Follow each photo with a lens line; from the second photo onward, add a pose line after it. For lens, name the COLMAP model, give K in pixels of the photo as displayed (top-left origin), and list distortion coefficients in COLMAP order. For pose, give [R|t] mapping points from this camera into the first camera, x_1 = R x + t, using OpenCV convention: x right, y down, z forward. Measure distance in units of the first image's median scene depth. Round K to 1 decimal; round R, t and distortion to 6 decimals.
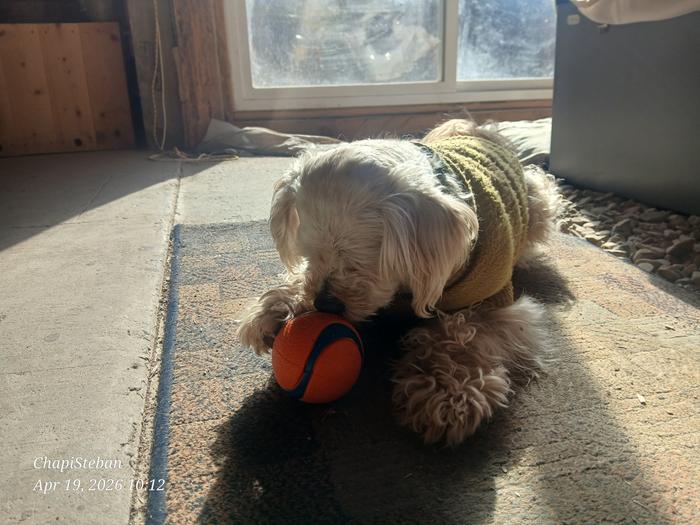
lens RADIAL K [[564.1, 0, 350.0], [0, 564.1, 262.5], [0, 0, 1]] dist [-0.041137, -0.006683]
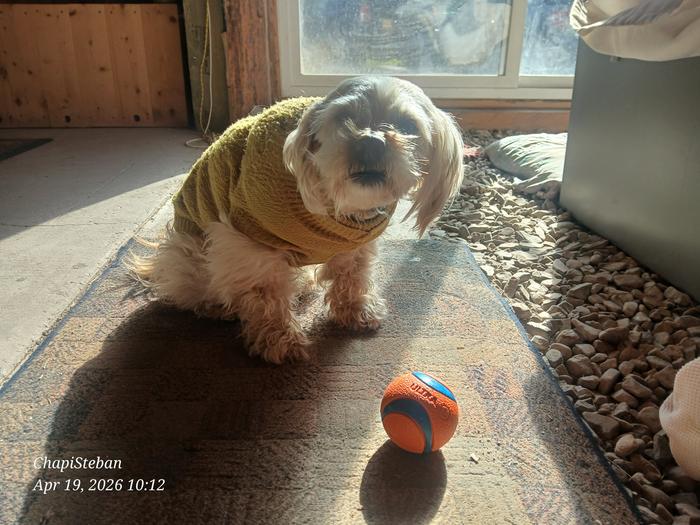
lens RADIAL K [[564.1, 0, 350.0], [0, 564.1, 262.5], [0, 0, 1]] dist [-0.041137, -0.006683]
pose [[0.974884, 0.115472, -0.190440, 0.148373], [-0.101501, 0.991485, 0.081583, -0.074054], [0.198239, -0.060204, 0.978303, 0.022946]]
